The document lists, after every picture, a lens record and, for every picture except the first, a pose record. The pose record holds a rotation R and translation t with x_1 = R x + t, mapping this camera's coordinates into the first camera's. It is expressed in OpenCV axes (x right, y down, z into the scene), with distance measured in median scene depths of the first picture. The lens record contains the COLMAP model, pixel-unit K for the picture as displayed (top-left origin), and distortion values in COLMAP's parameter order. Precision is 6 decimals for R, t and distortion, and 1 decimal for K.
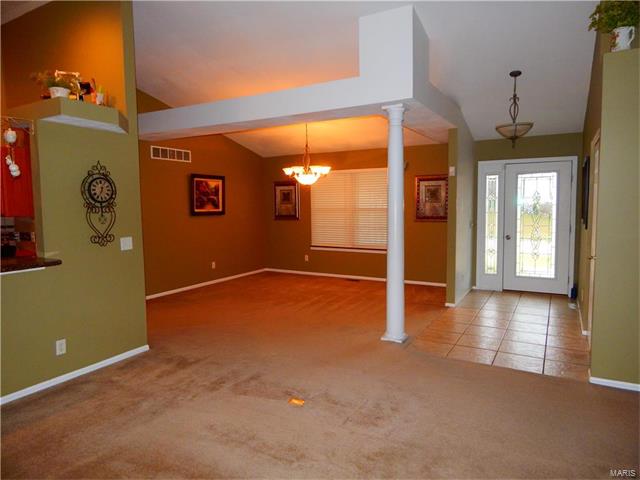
lens RADIAL K [[425.9, 0, 319.3], [0, 425.9, 235.2], [0, 0, 1]] dist [0.000855, -0.001478]
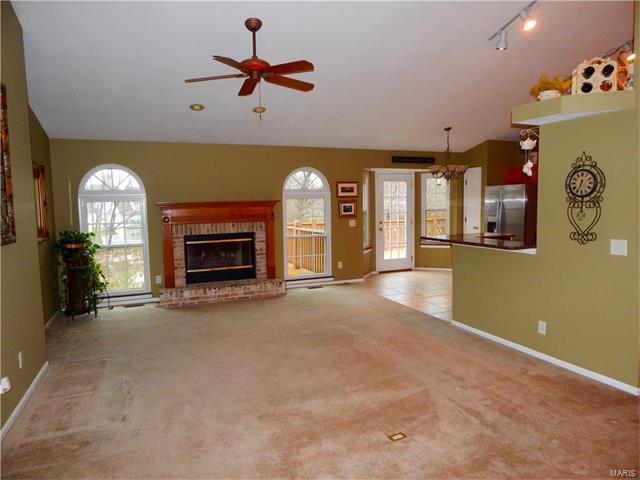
lens RADIAL K [[425.9, 0, 320.9], [0, 425.9, 244.8], [0, 0, 1]] dist [0.000855, -0.001478]
pose [[-0.613699, 0.094560, -0.783857, 0.567776], [-0.044063, 0.987153, 0.153582, -0.091042], [0.788310, 0.128792, -0.601648, 1.125530]]
